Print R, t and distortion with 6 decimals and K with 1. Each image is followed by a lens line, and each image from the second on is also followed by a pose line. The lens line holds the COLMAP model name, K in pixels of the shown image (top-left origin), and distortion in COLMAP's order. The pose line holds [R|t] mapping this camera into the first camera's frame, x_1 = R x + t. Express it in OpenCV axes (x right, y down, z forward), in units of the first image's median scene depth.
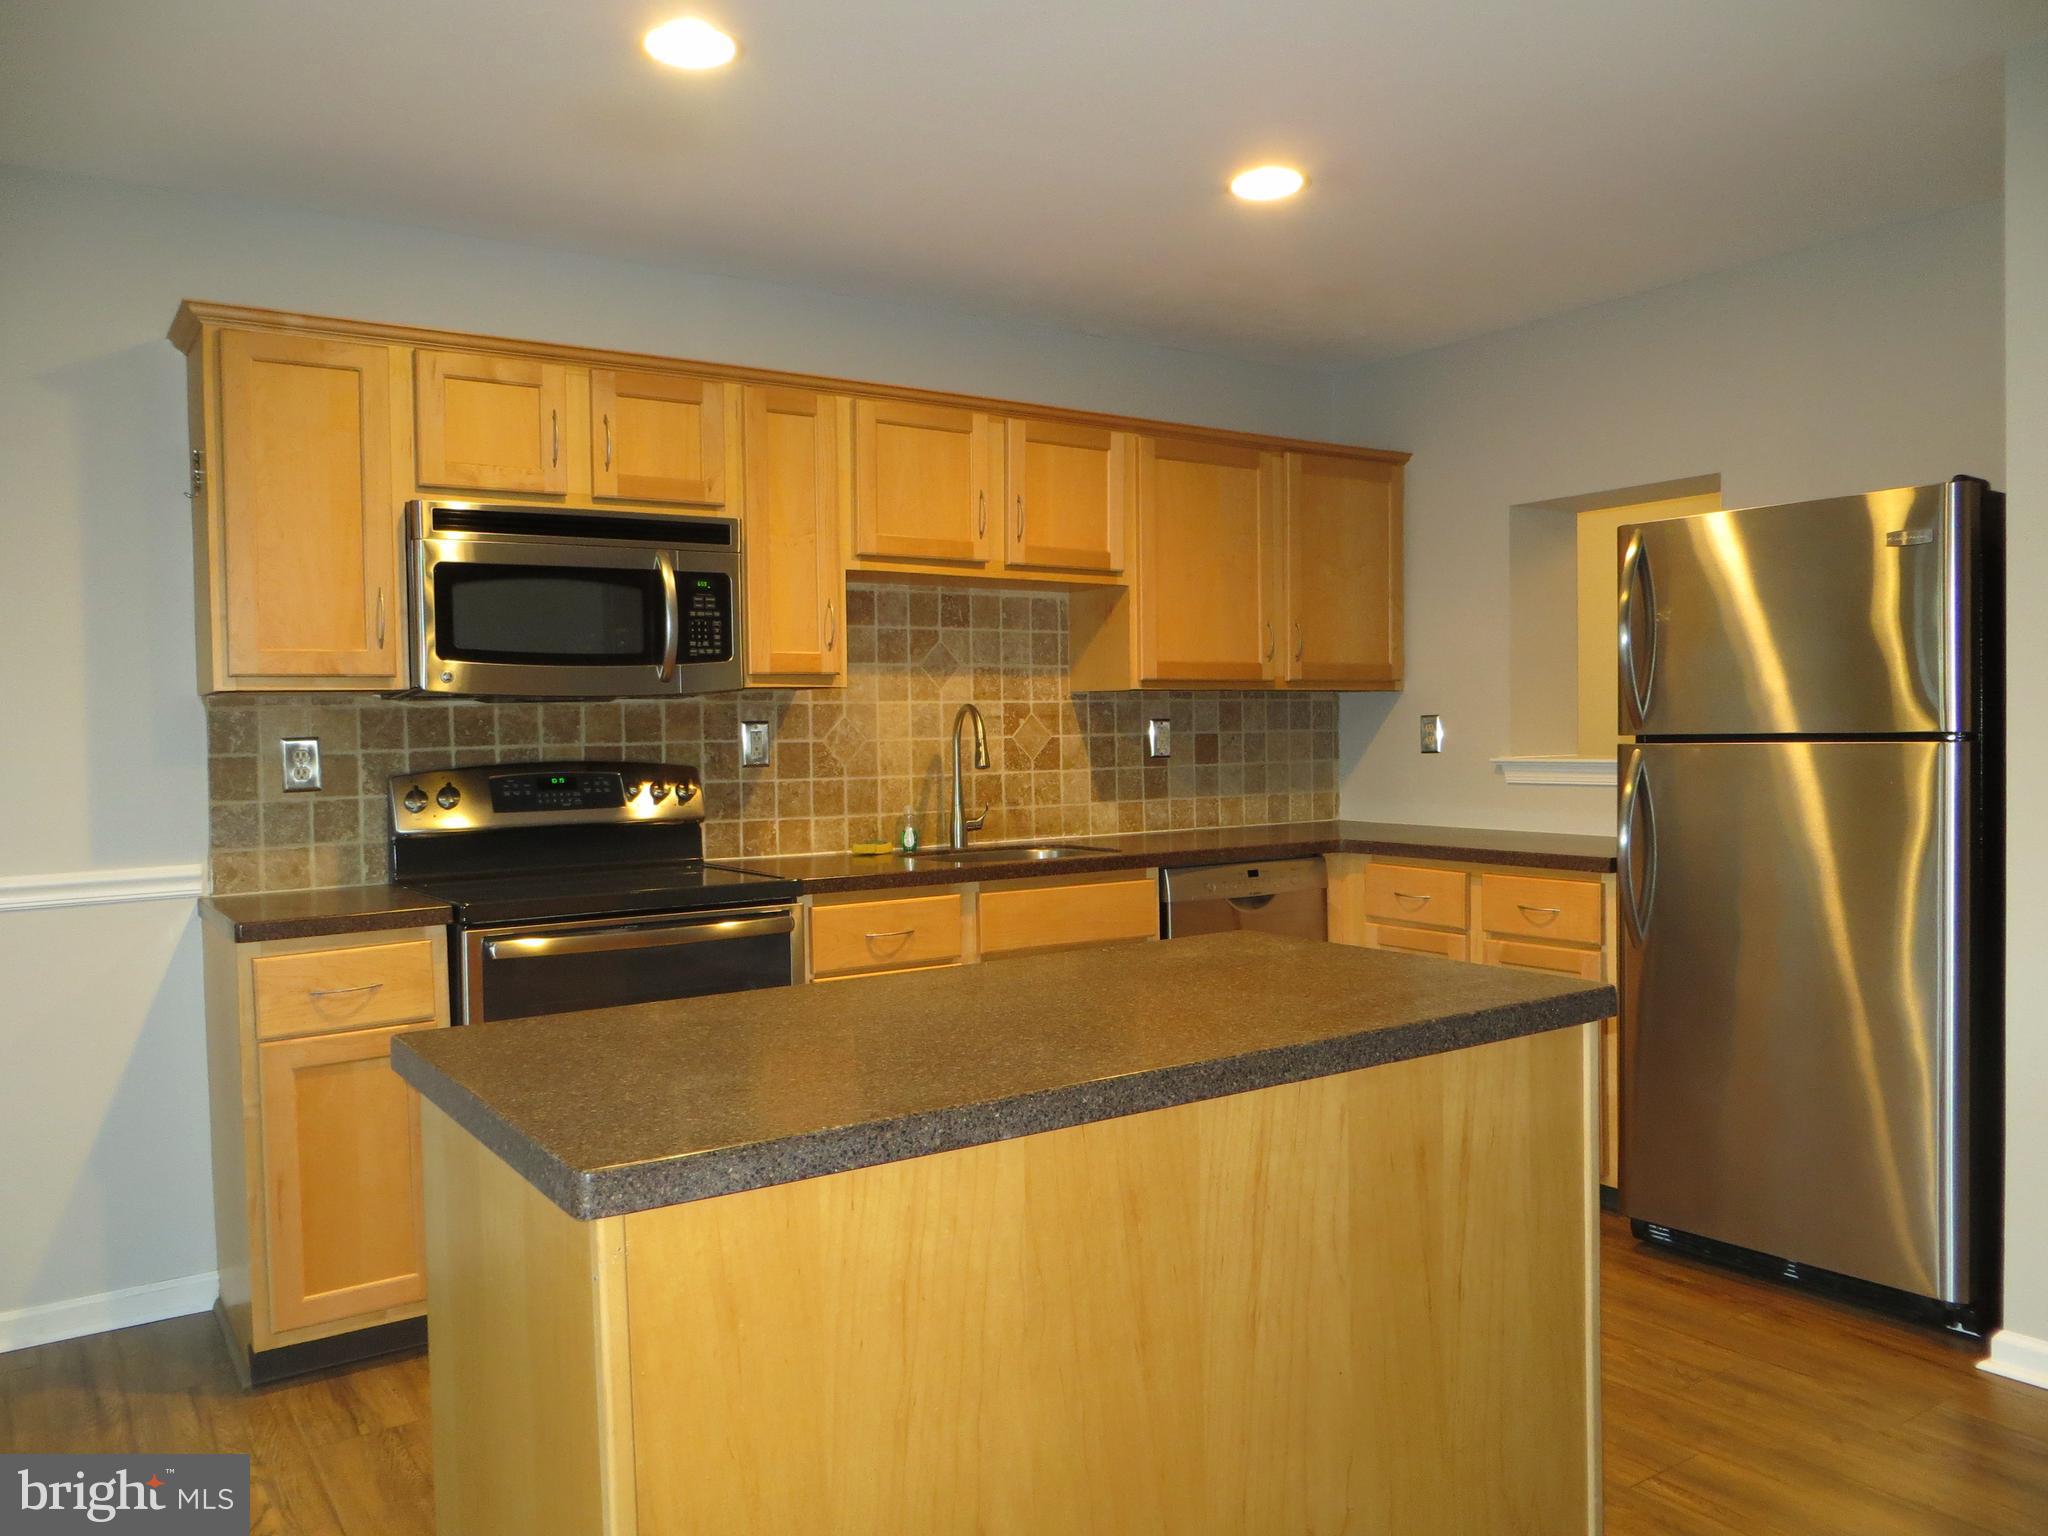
lens RADIAL K [[1547.5, 0, 1019.8], [0, 1547.5, 765.3], [0, 0, 1]] dist [-0.002958, -0.013149]
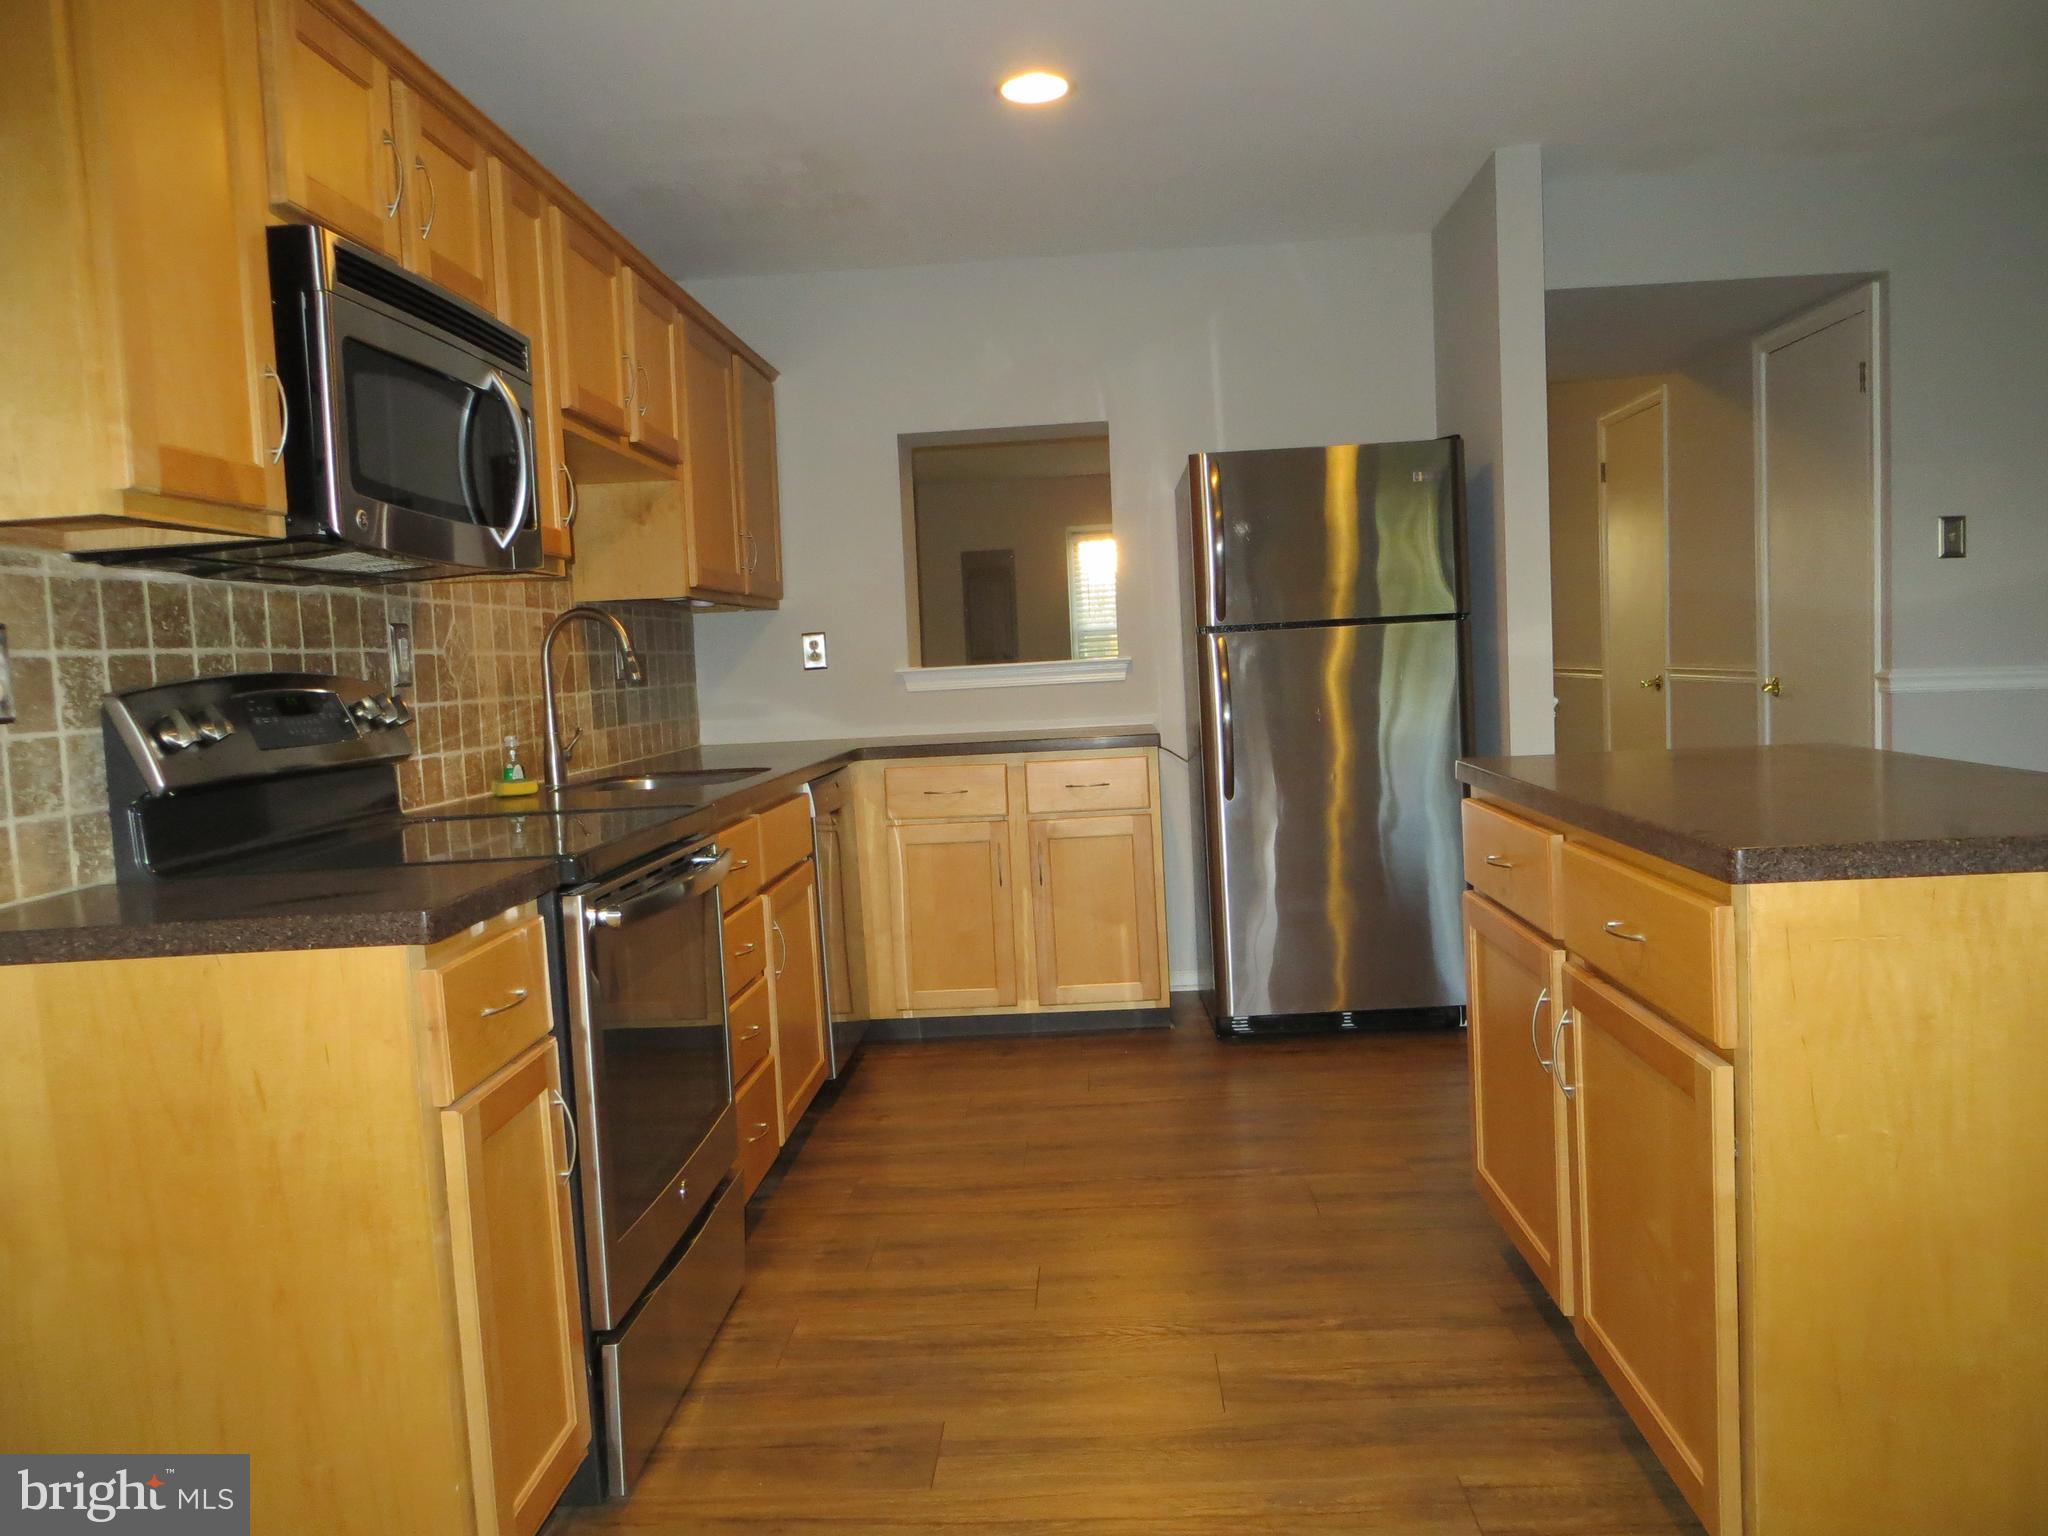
lens RADIAL K [[1547.5, 0, 1018.2], [0, 1547.5, 766.9], [0, 0, 1]] dist [-0.002958, -0.013149]
pose [[0.611814, -0.074839, 0.787453, -0.637453], [0.070227, 0.996722, 0.040165, 0.033530], [-0.787878, 0.030727, 0.615065, 0.365531]]
